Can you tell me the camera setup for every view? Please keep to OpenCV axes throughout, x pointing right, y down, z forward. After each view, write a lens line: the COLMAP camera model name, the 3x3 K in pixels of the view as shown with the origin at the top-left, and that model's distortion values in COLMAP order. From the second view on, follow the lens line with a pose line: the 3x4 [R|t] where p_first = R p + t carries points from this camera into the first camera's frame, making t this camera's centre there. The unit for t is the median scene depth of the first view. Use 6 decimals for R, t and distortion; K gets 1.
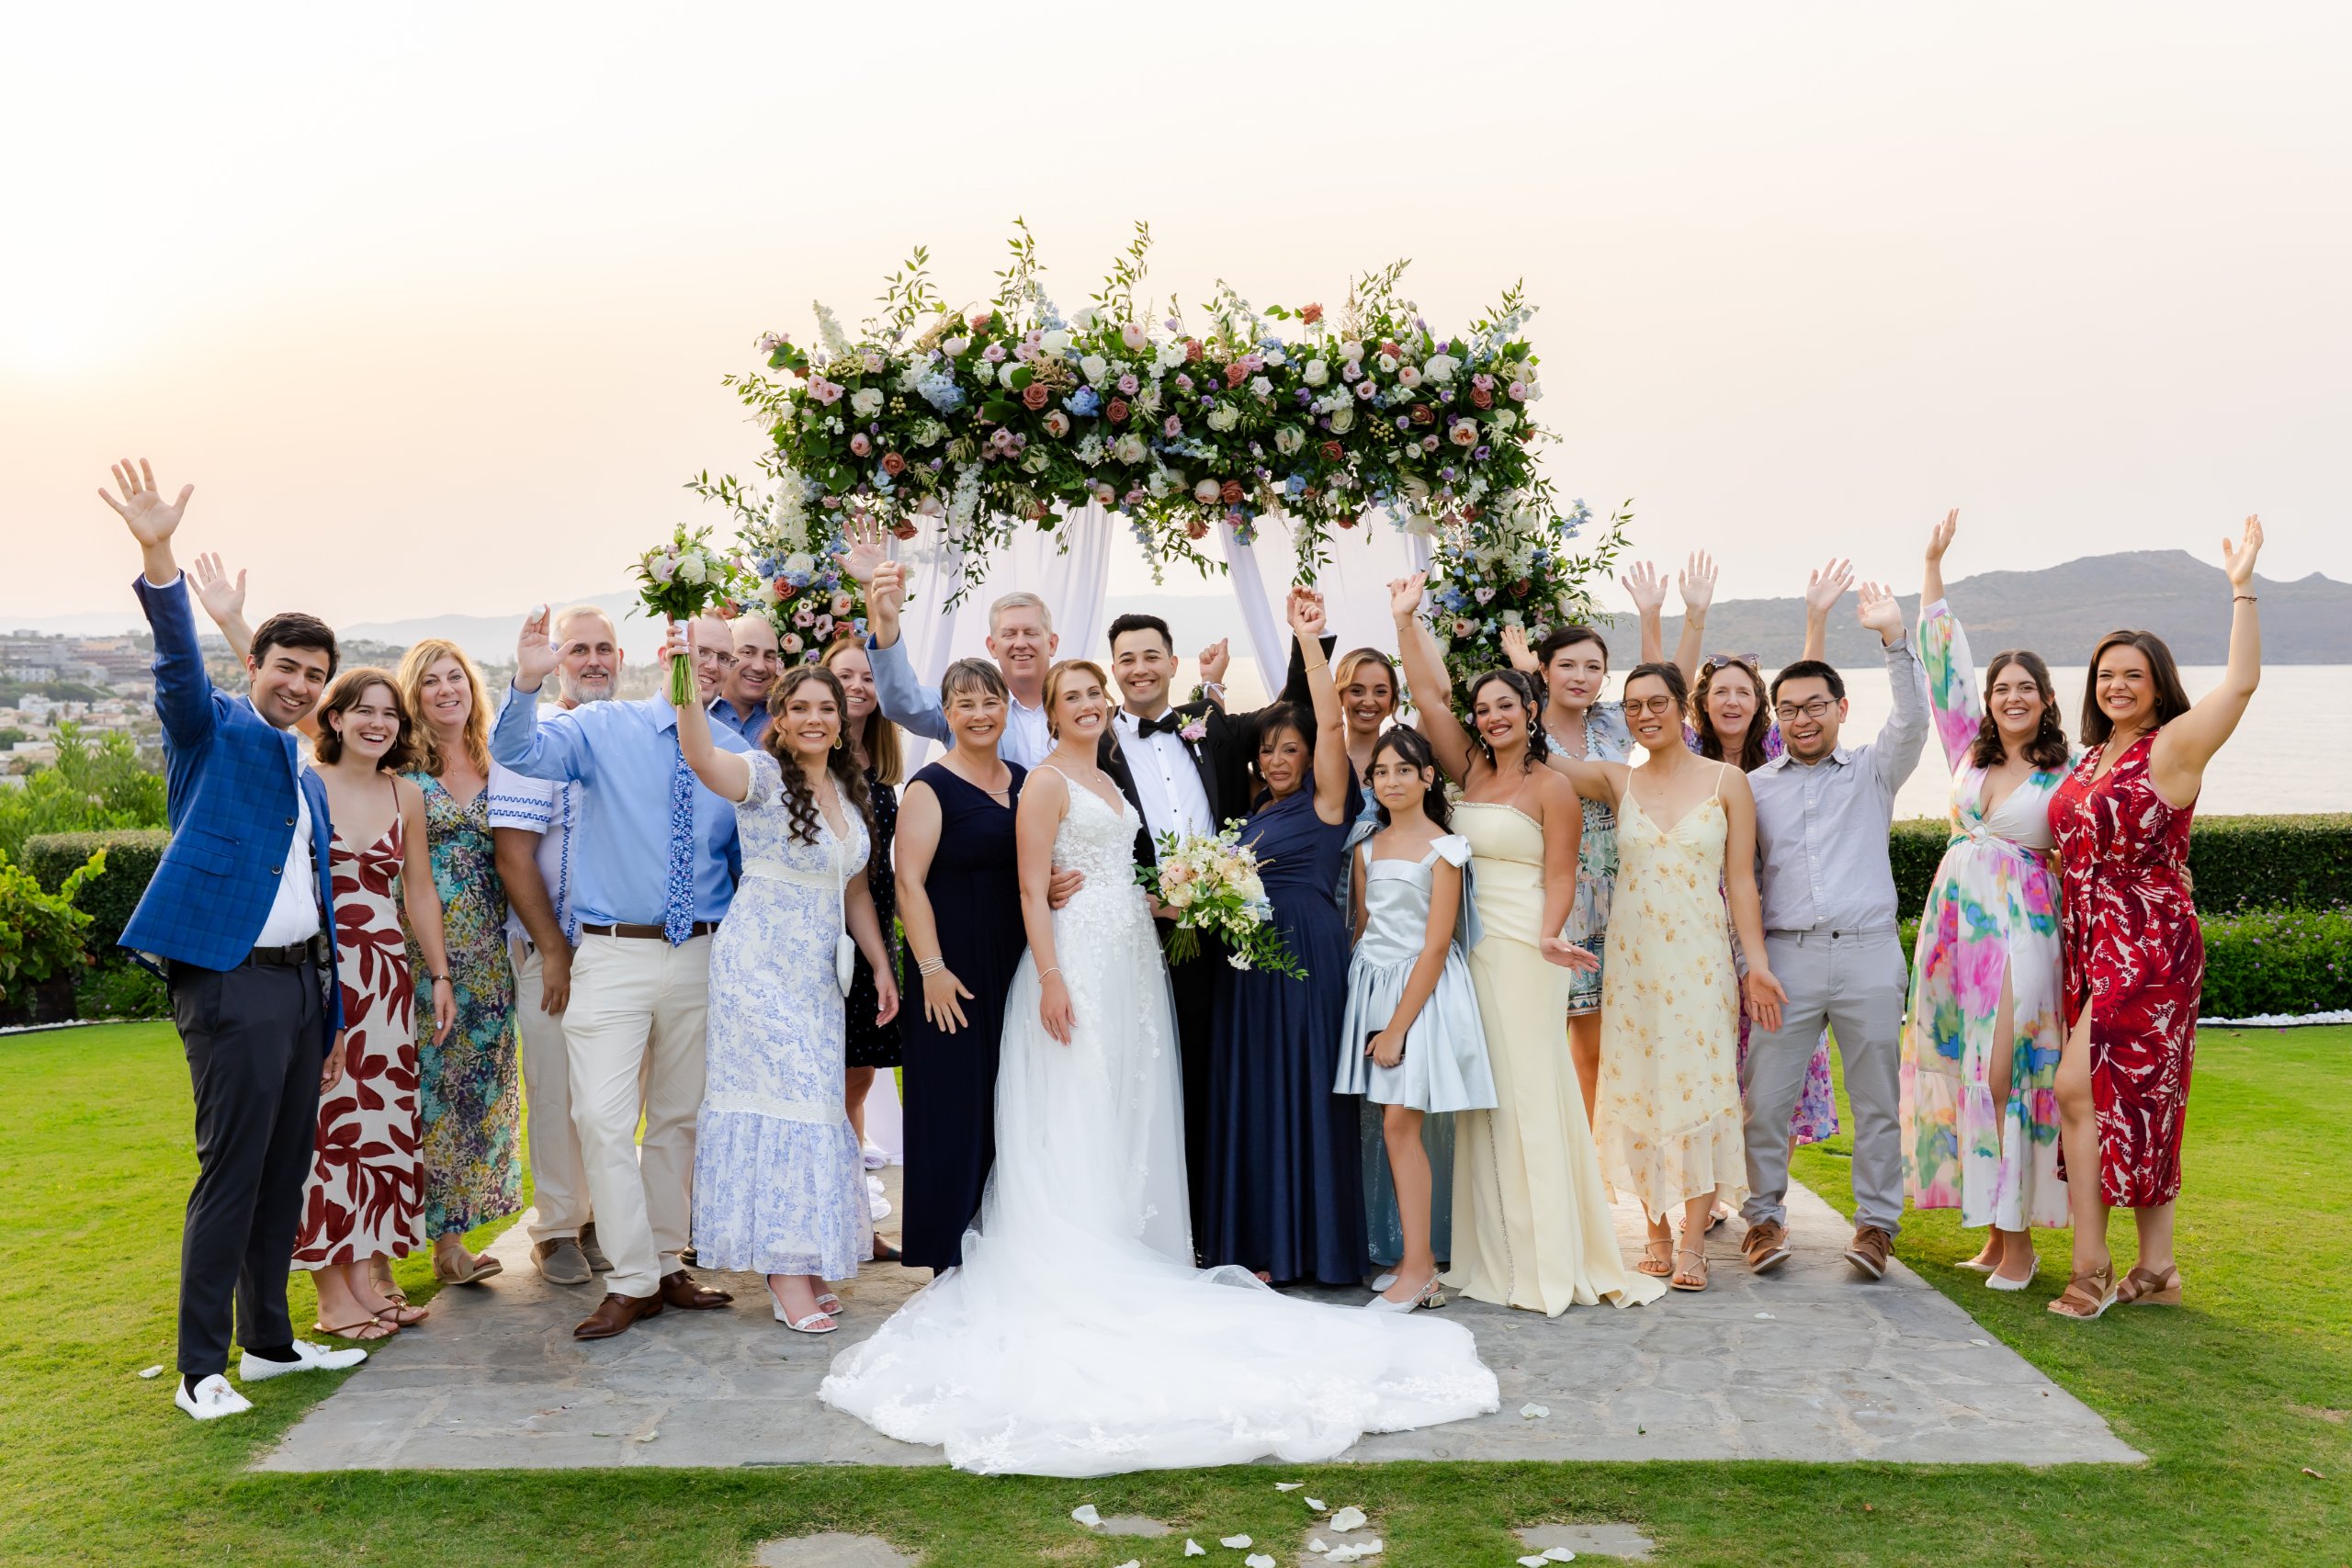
lens RADIAL K [[2632.2, 0, 1164.3], [0, 2632.2, 763.4], [0, 0, 1]] dist [0.007326, 0.000000]
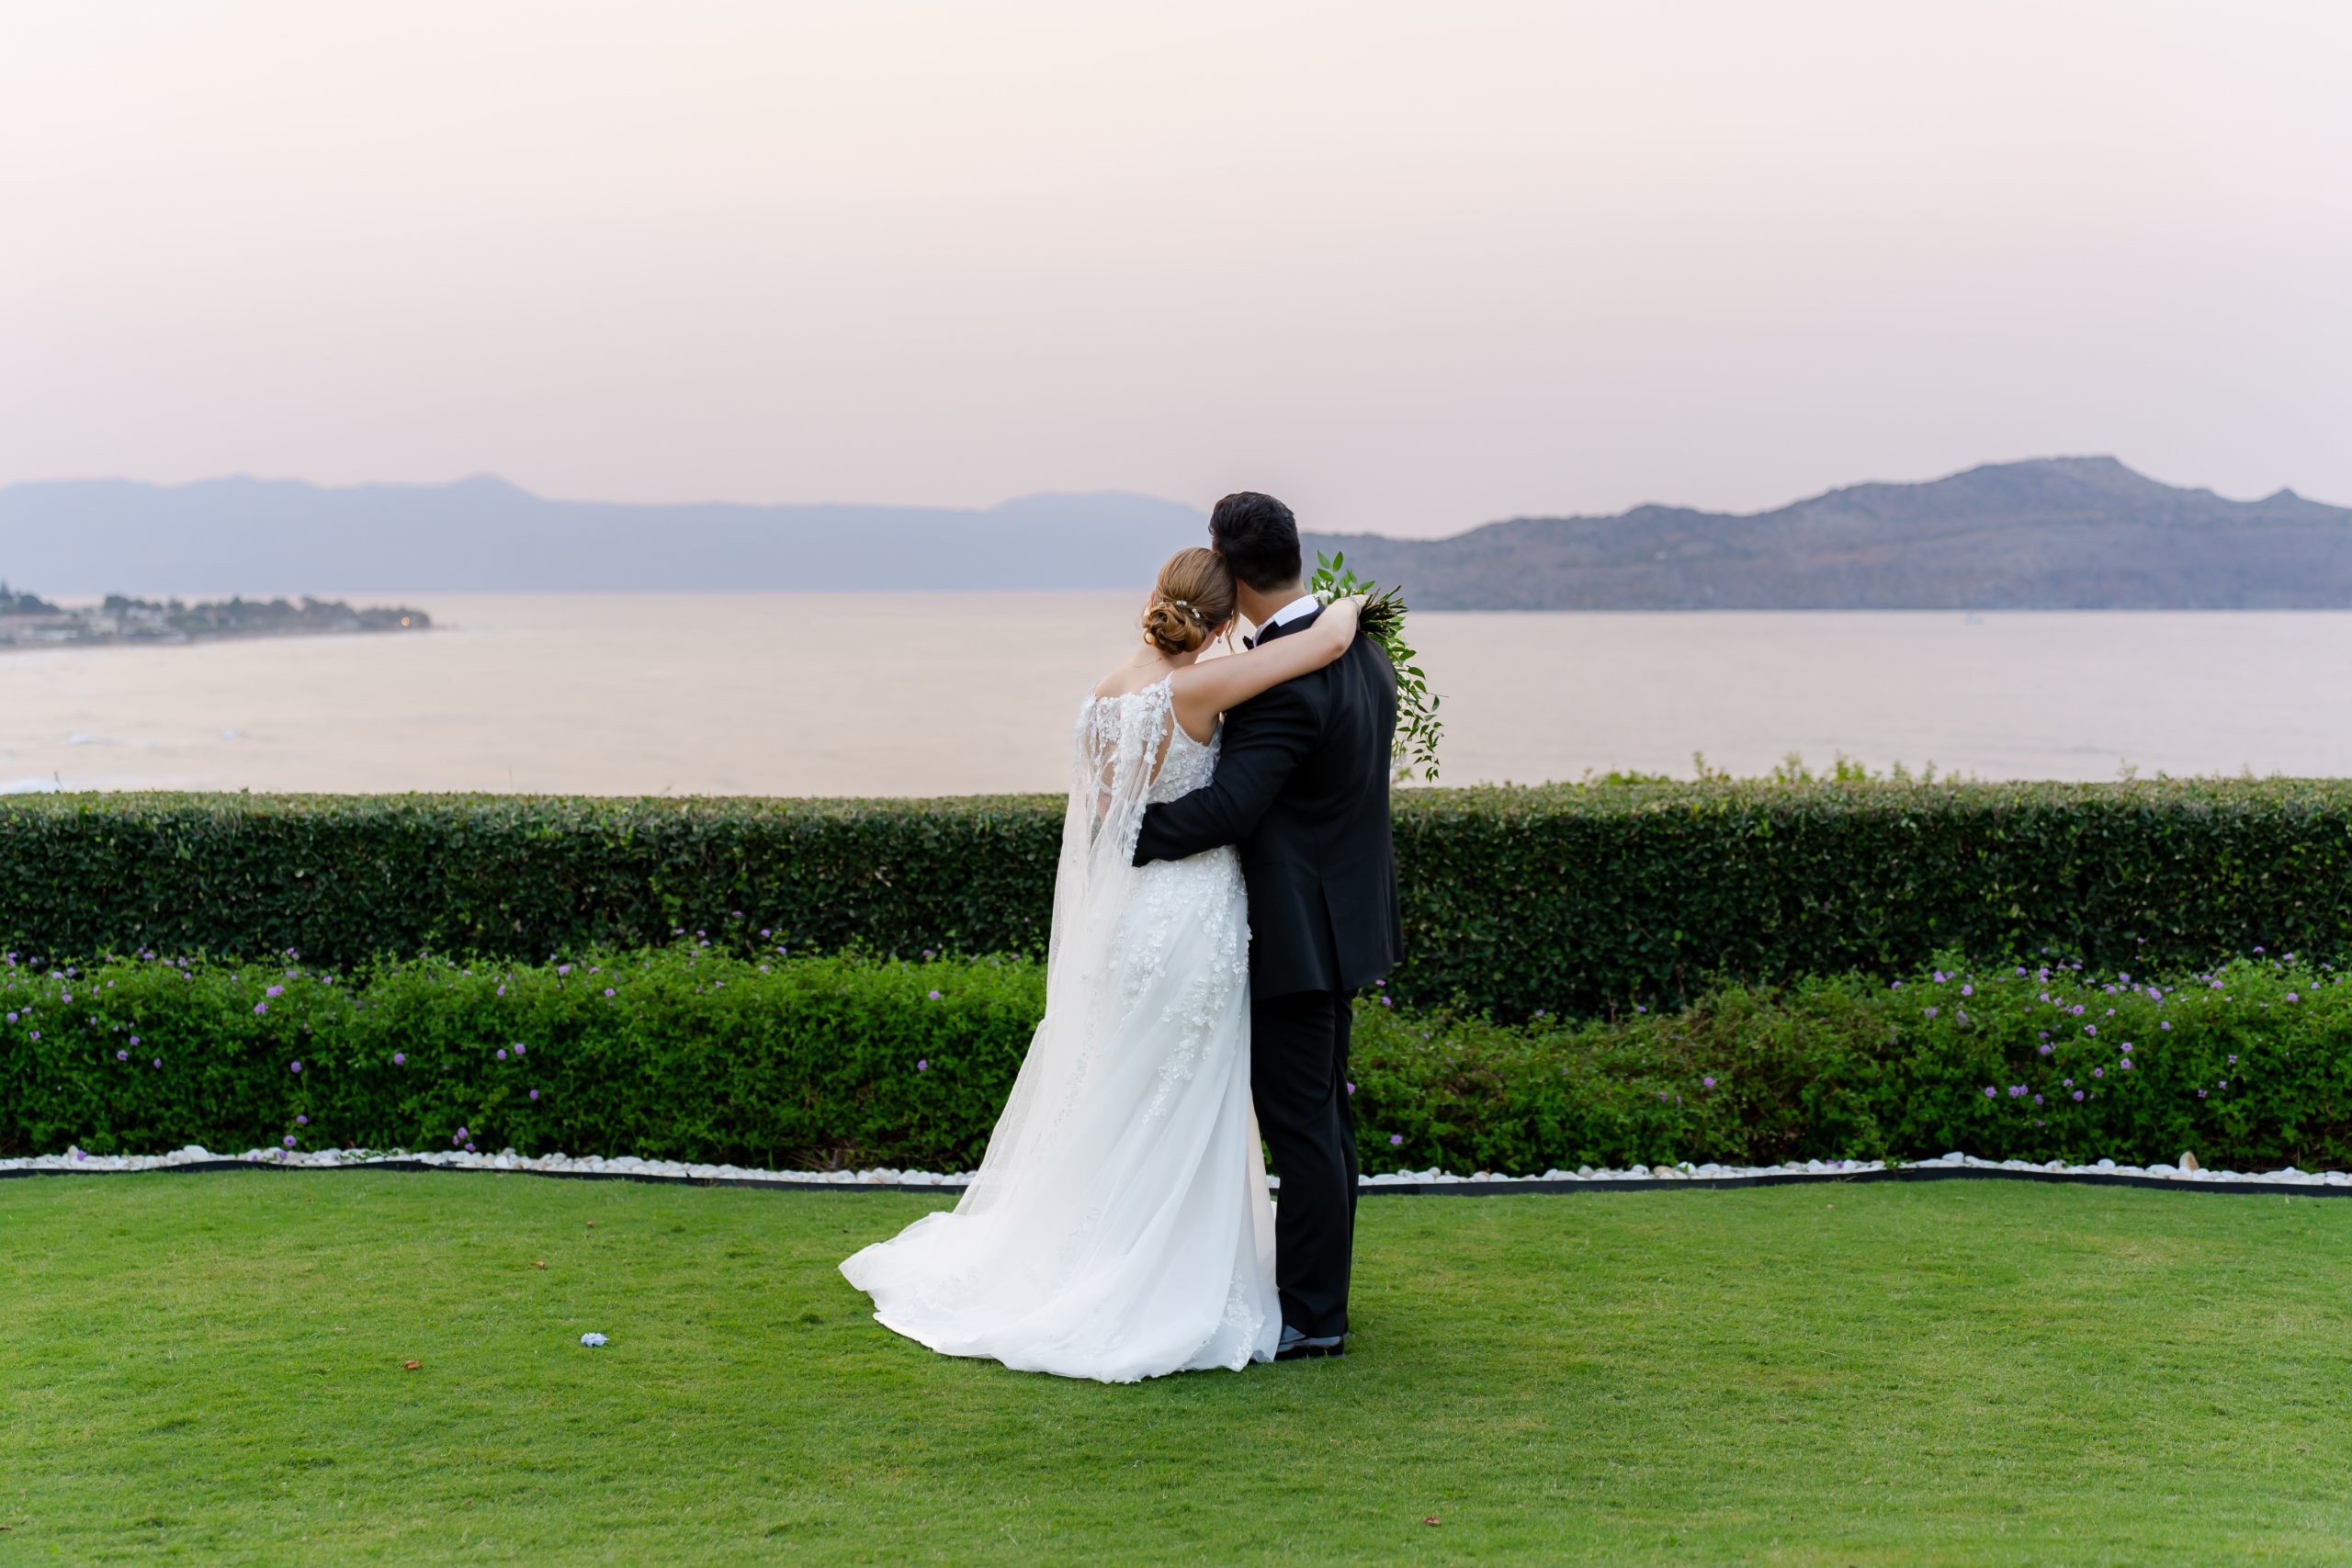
lens RADIAL K [[3623.9, 0, 1142.0], [0, 3623.9, 730.1], [0, 0, 1]] dist [0.022004, 0.000000]
pose [[0.993699, 0.003409, 0.112027, 0.016412], [-0.003048, 0.999990, -0.003400, 0.032224], [-0.112037, 0.003038, 0.993699, 0.685581]]
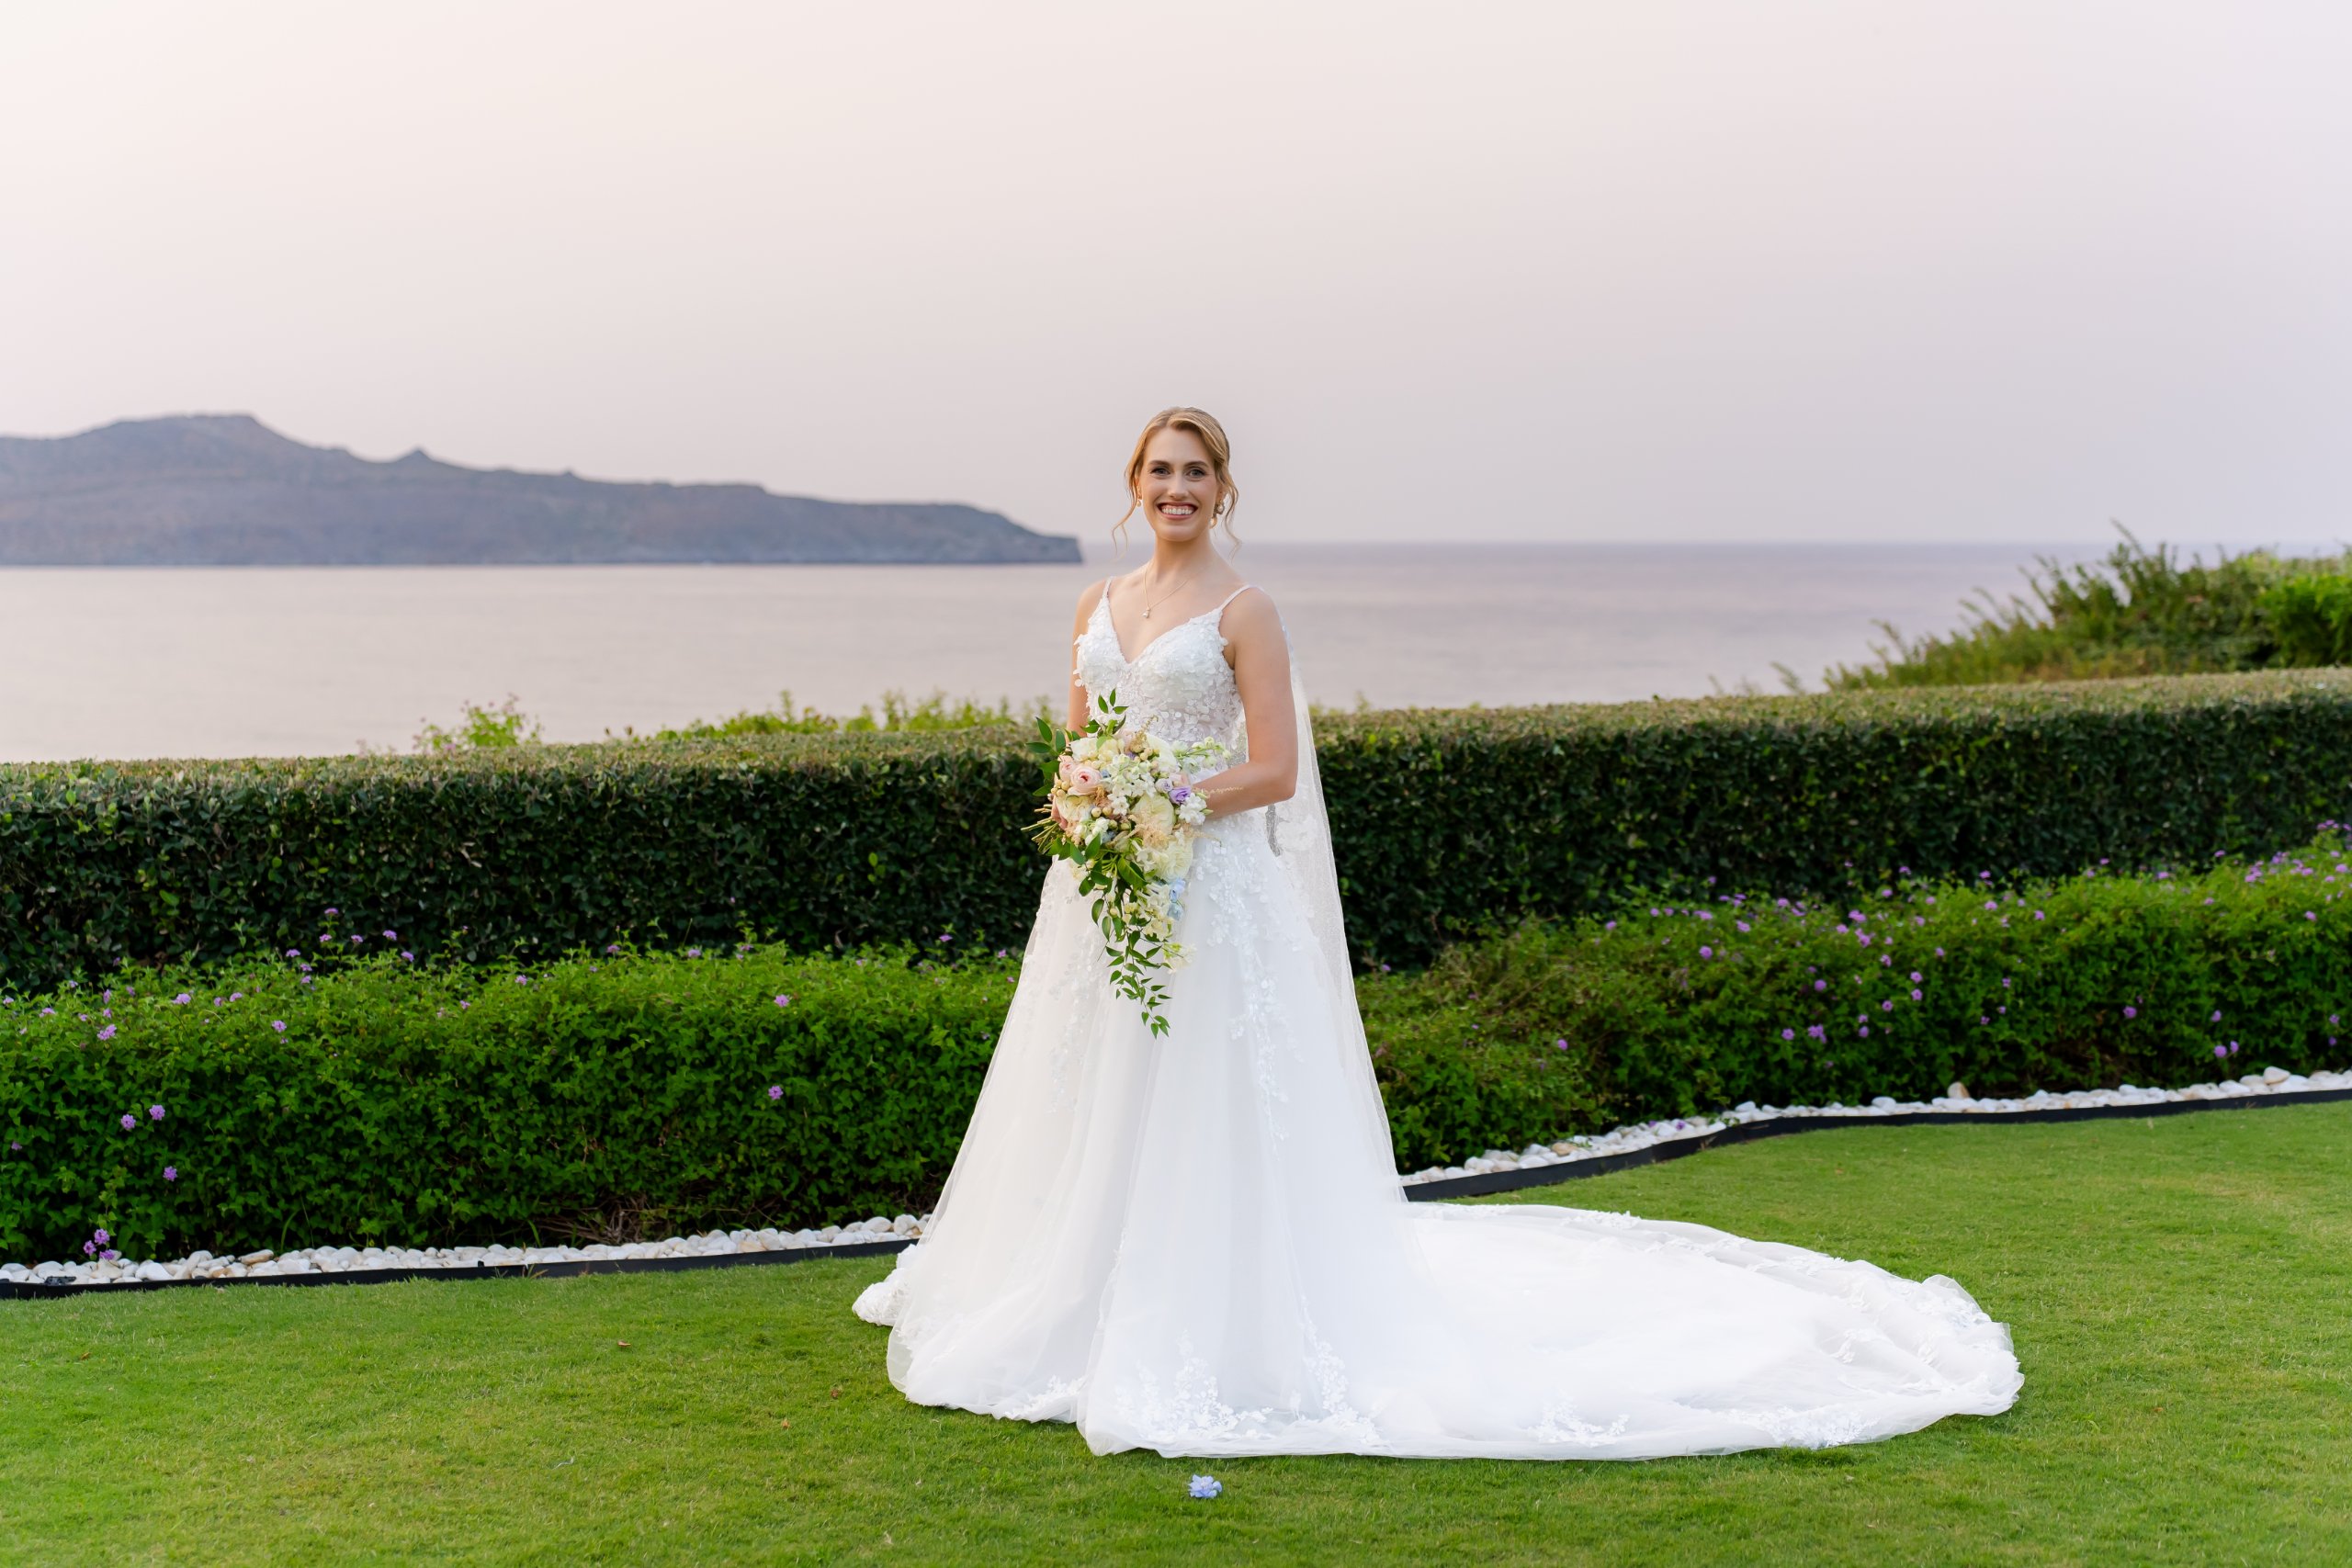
lens RADIAL K [[3563.8, 0, 1189.5], [0, 3563.8, 775.8], [0, 0, 1]] dist [-0.005031, 0.000000]
pose [[0.802086, -0.028874, 0.596511, -0.415991], [0.016982, 0.999529, 0.025548, 0.037338], [-0.596968, -0.010361, 0.802198, 1.132594]]
